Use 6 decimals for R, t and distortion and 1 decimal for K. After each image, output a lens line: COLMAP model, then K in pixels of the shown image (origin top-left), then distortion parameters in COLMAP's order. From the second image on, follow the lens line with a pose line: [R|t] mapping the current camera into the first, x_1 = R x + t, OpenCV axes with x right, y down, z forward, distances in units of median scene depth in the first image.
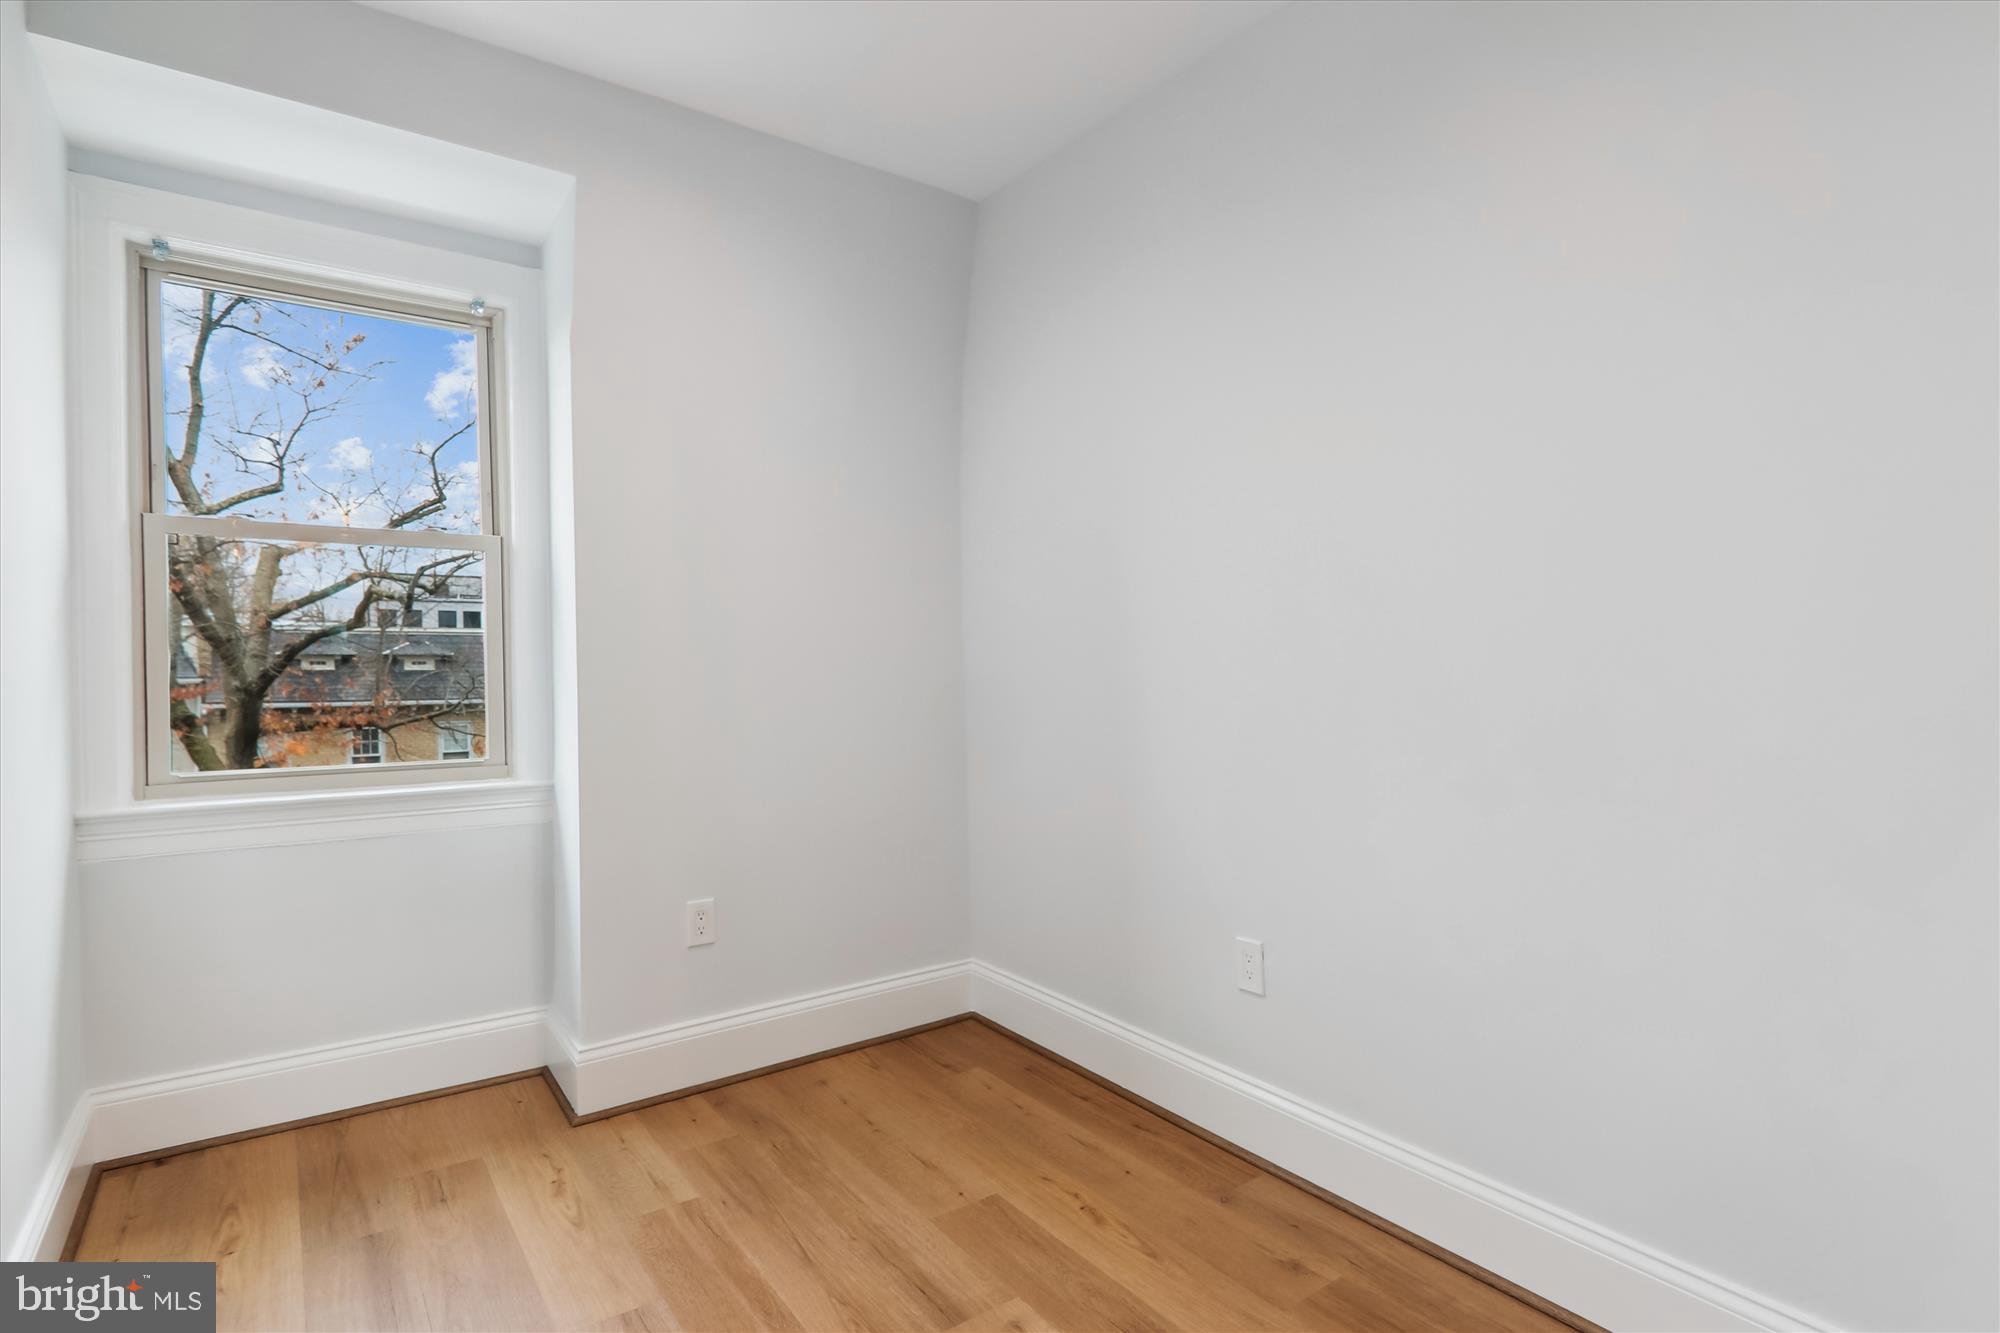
lens RADIAL K [[983.9, 0, 1000.9], [0, 983.9, 660.8], [0, 0, 1]] dist [-0.002931, -0.001136]
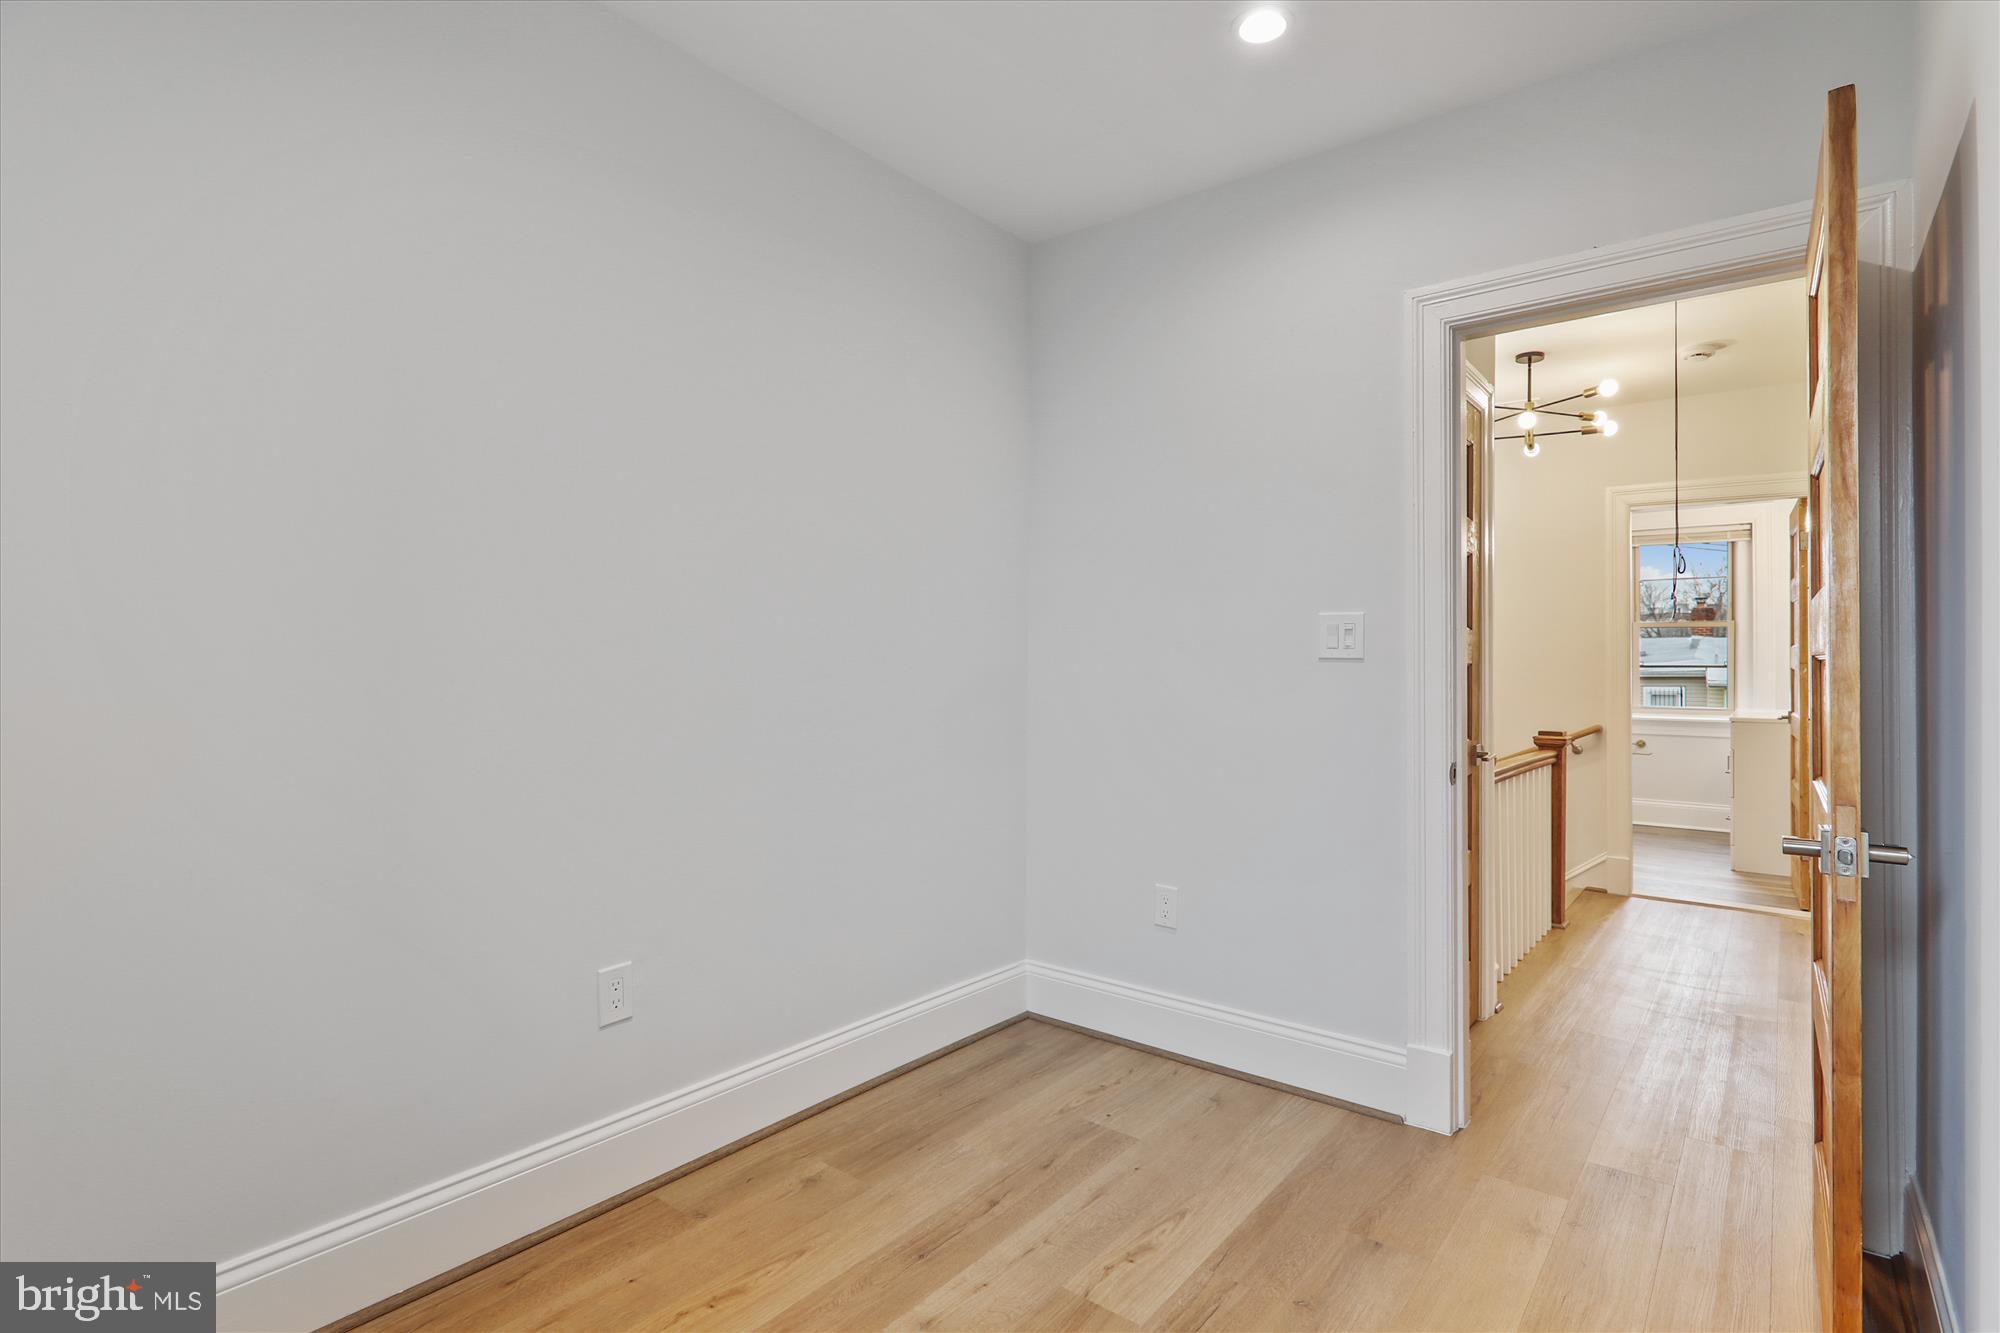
lens RADIAL K [[983.9, 0, 1000.9], [0, 983.9, 660.8], [0, 0, 1]] dist [-0.002931, -0.001136]
pose [[-0.261939, 0.002943, 0.965080, -0.881566], [-0.005660, 0.999973, -0.004586, -0.003211], [-0.965068, -0.006664, -0.261915, 1.070349]]
